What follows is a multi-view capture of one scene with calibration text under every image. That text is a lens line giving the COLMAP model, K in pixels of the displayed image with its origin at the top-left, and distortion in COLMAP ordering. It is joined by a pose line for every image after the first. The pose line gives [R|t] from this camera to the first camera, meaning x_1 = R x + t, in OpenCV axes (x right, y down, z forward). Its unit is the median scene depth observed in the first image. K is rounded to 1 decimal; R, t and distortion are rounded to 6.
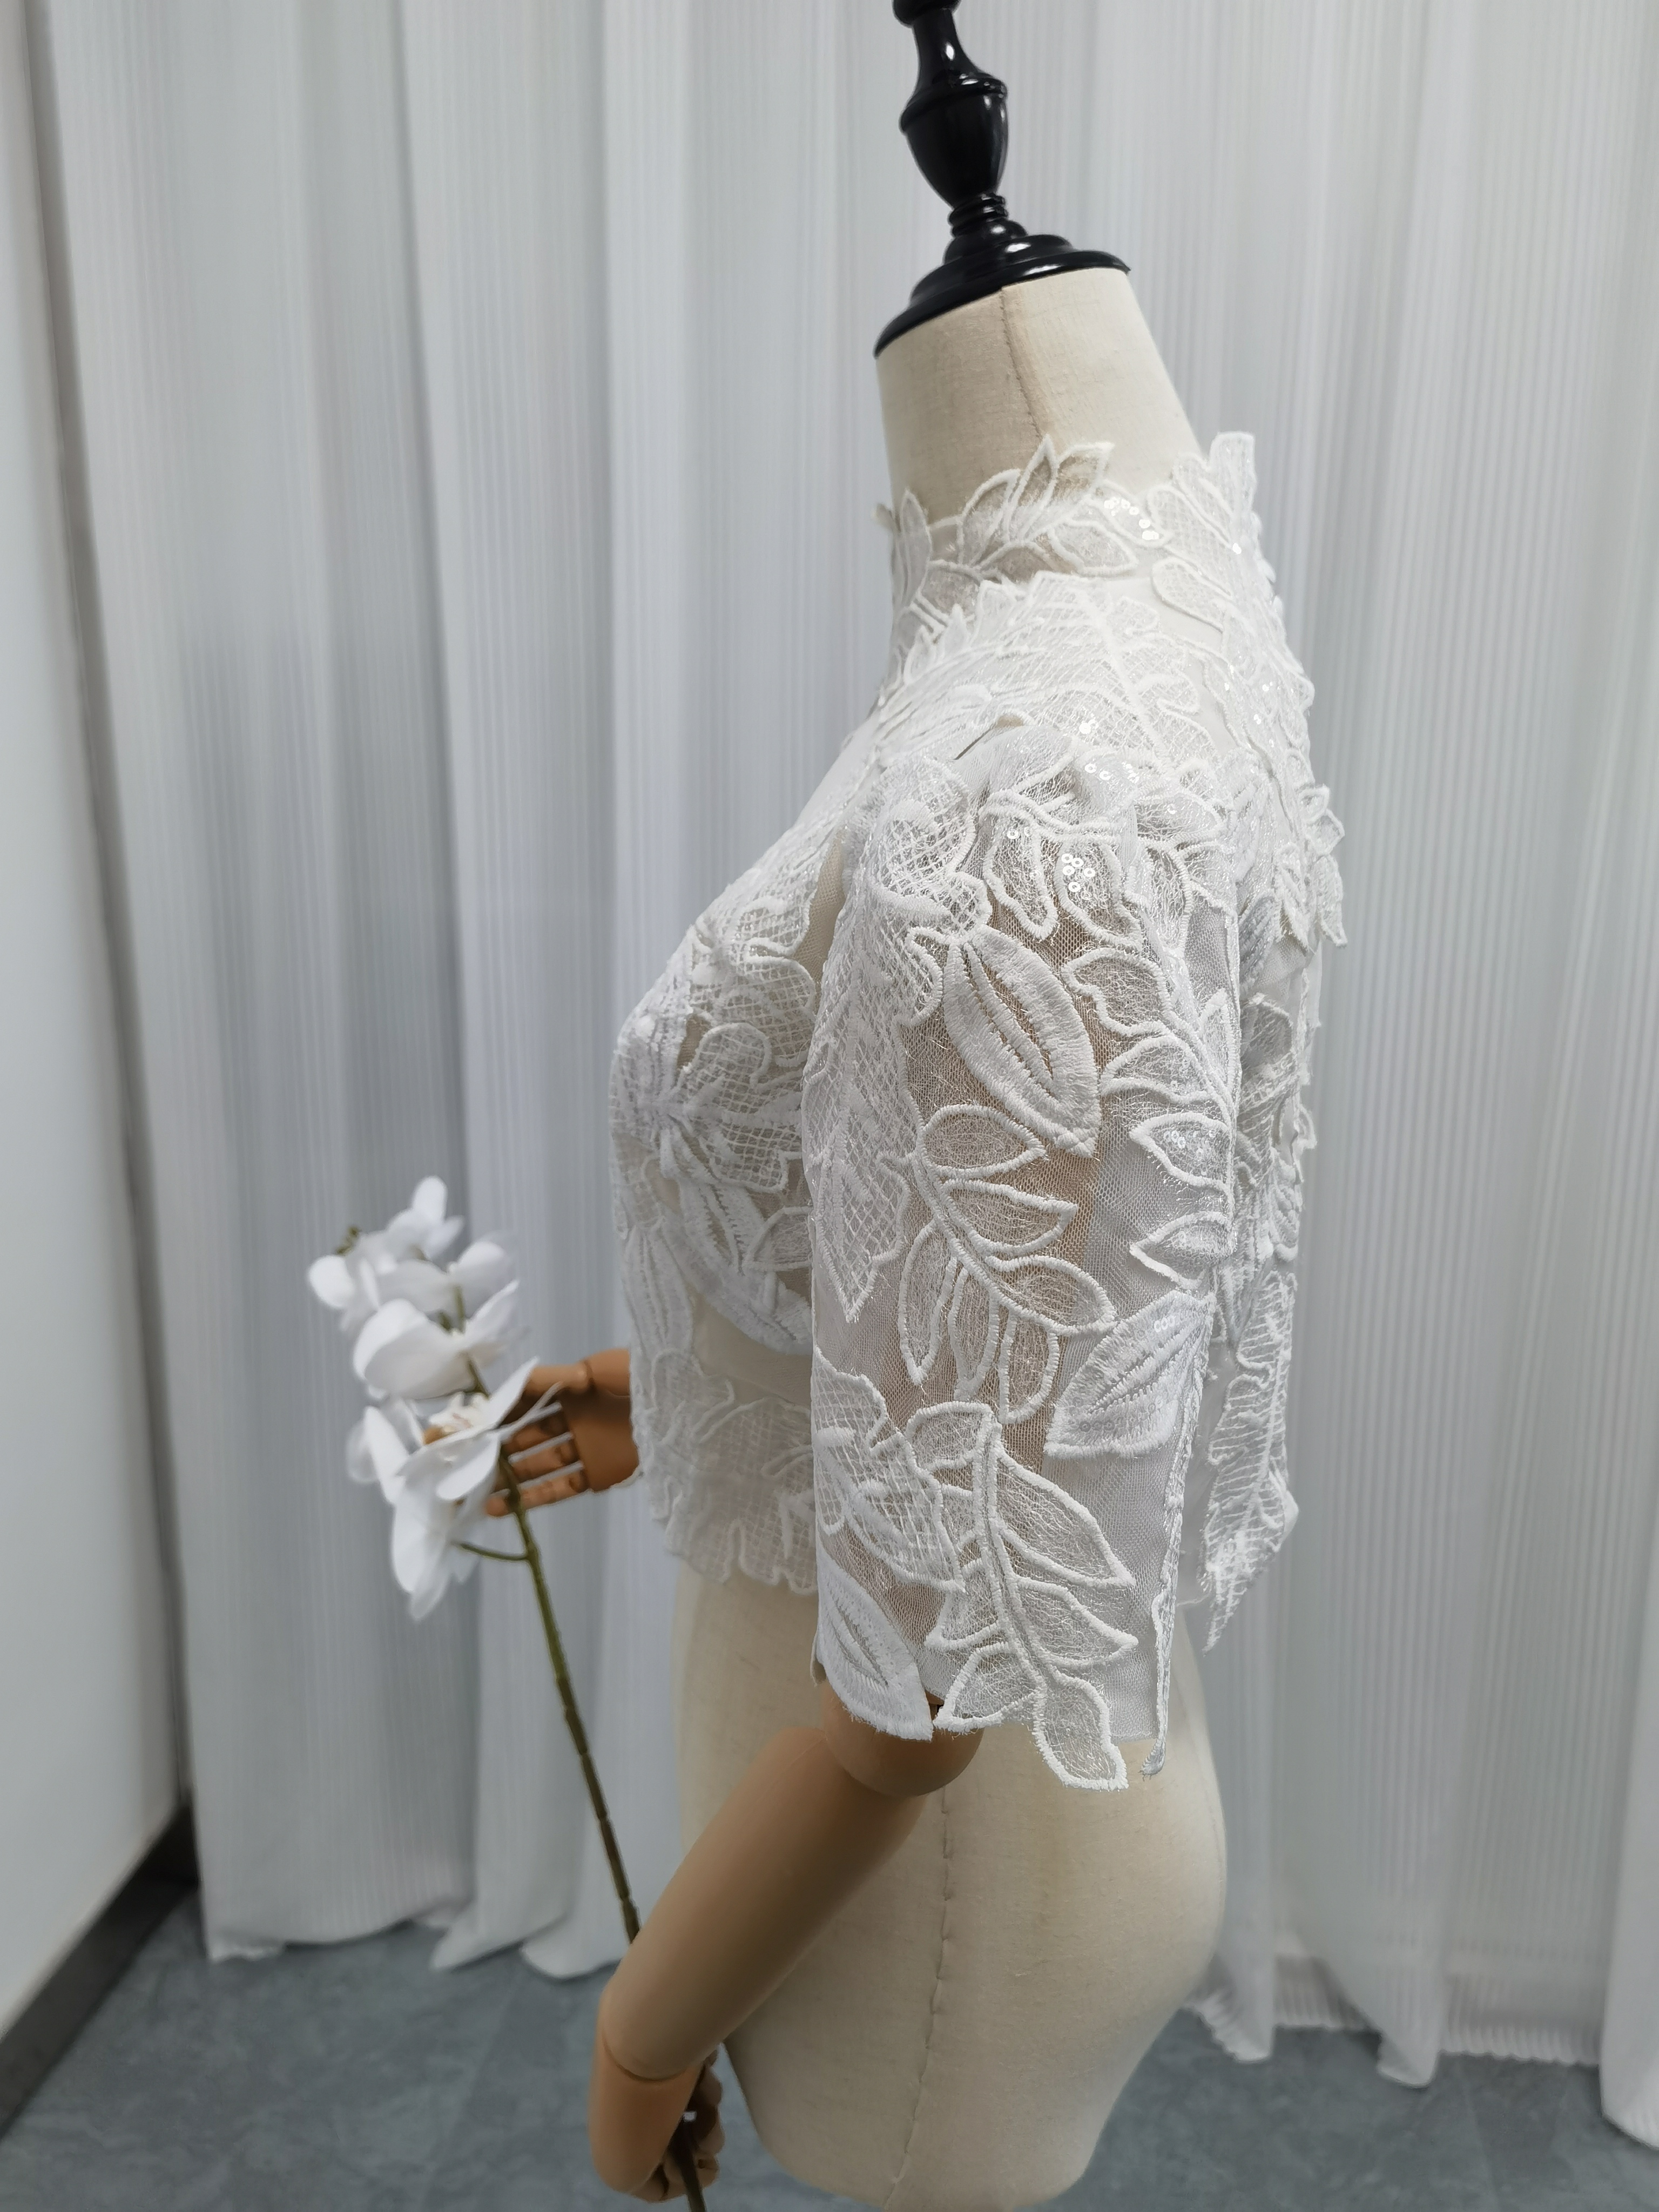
lens RADIAL K [[1724.8, 0, 829.5], [0, 1724.8, 1106.0], [0, 0, 1]] dist [-0.004069, 0.008342]
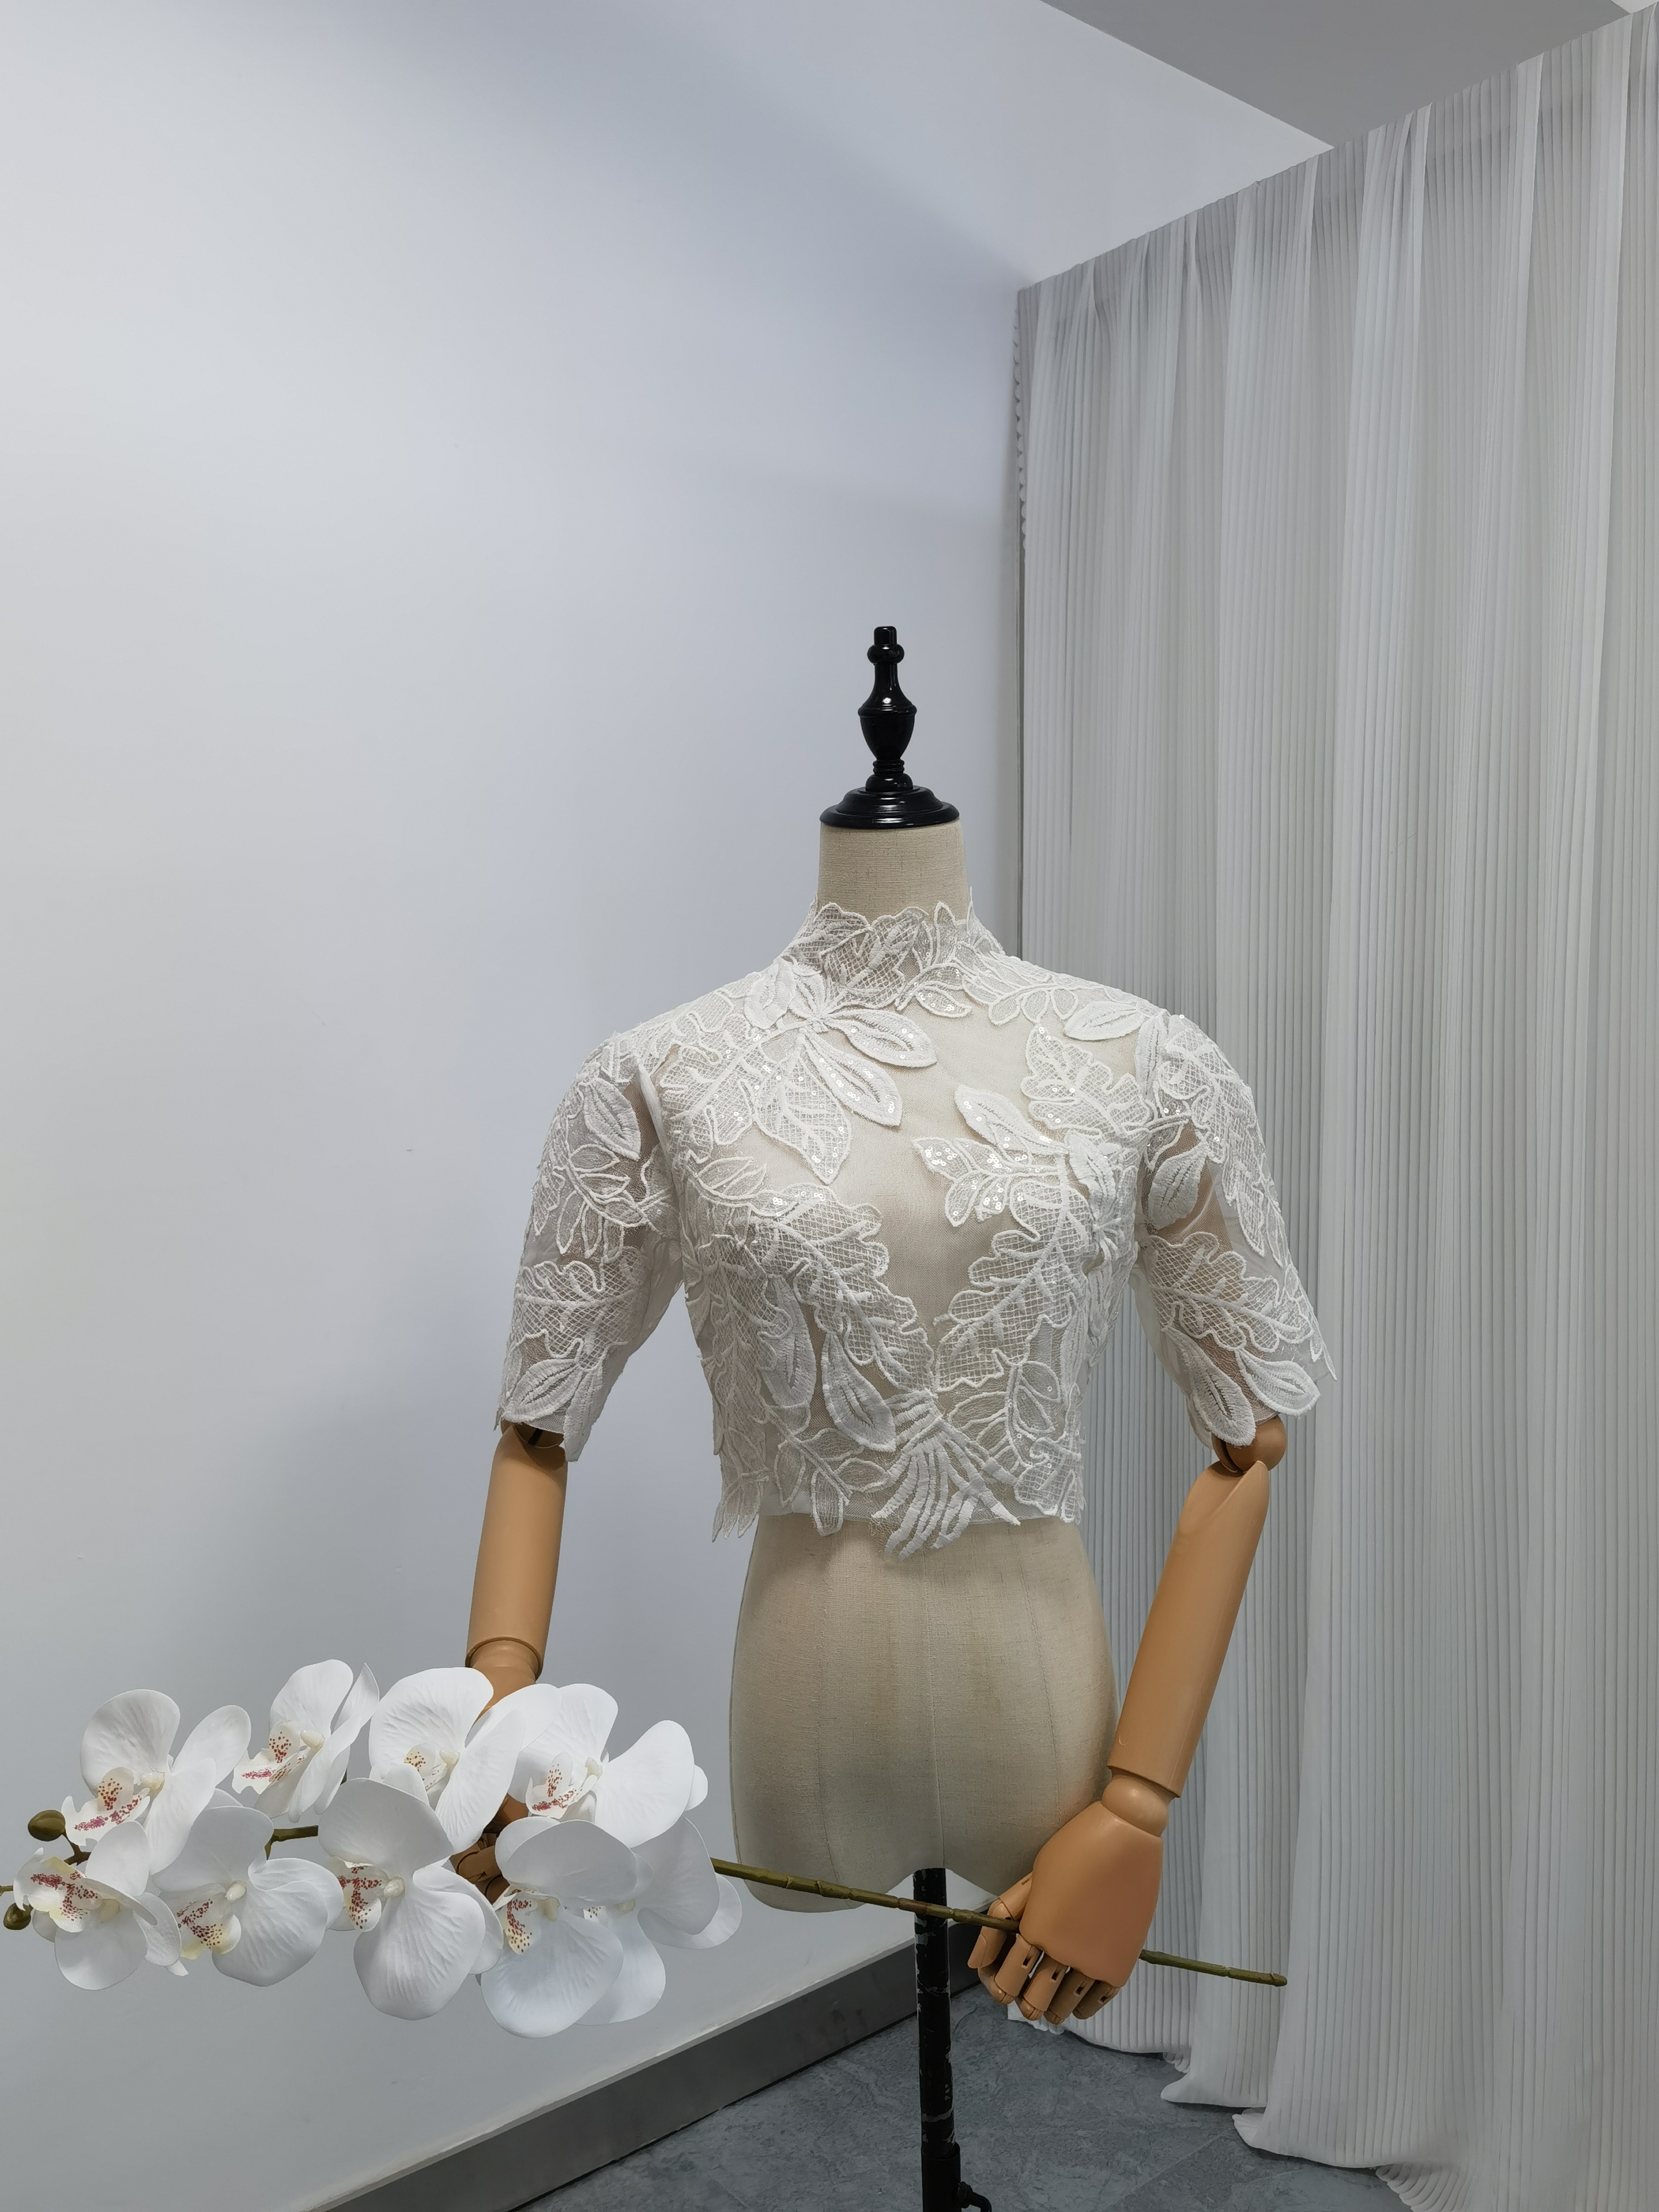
lens RADIAL K [[1664.8, 0, 829.5], [0, 1664.8, 1106.0], [0, 0, 1]] dist [0.039482, -0.120321]
pose [[-0.085911, -0.032607, 0.995769, -1.939282], [0.268462, 0.961739, 0.054655, -0.314480], [-0.959452, 0.272021, -0.073870, 1.474395]]
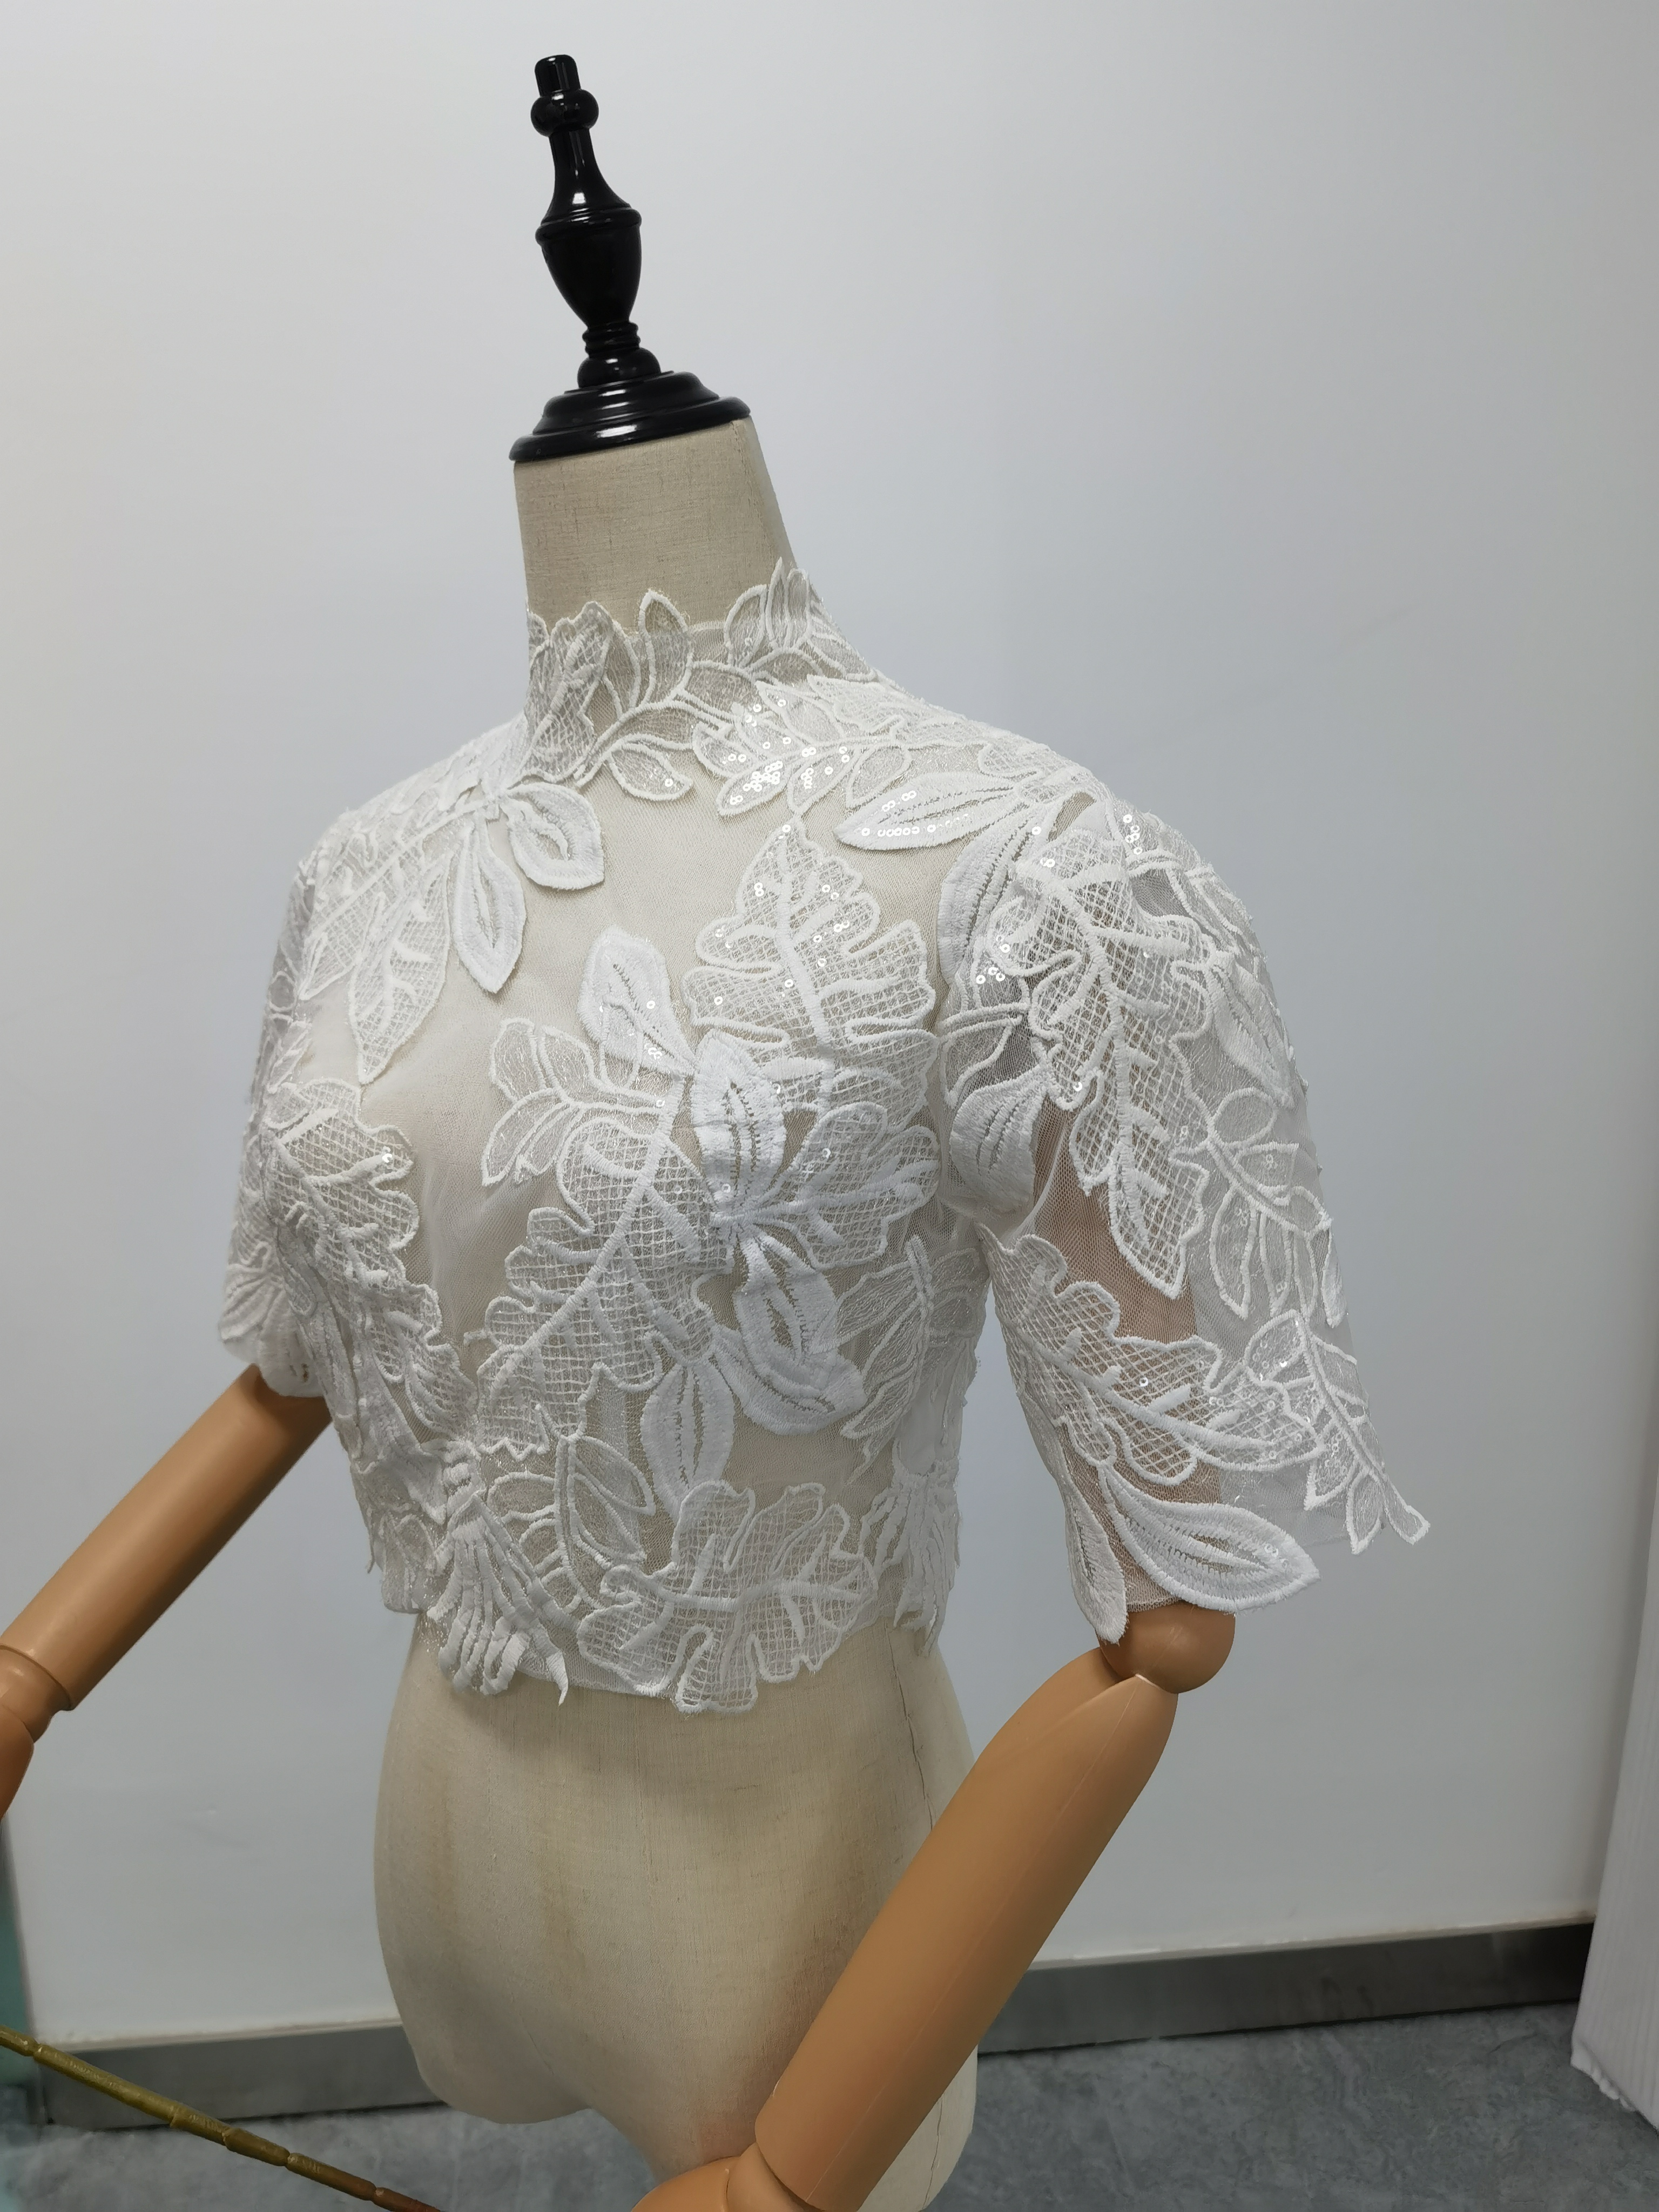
lens RADIAL K [[1703.4, 0, 829.5], [0, 1703.4, 1106.0], [0, 0, 1]] dist [0.077783, -0.121195]
pose [[0.460119, -0.184904, 0.868390, -0.956929], [0.235758, 0.968407, 0.081283, -0.134775], [-0.855984, 0.167330, 0.489175, 0.525571]]
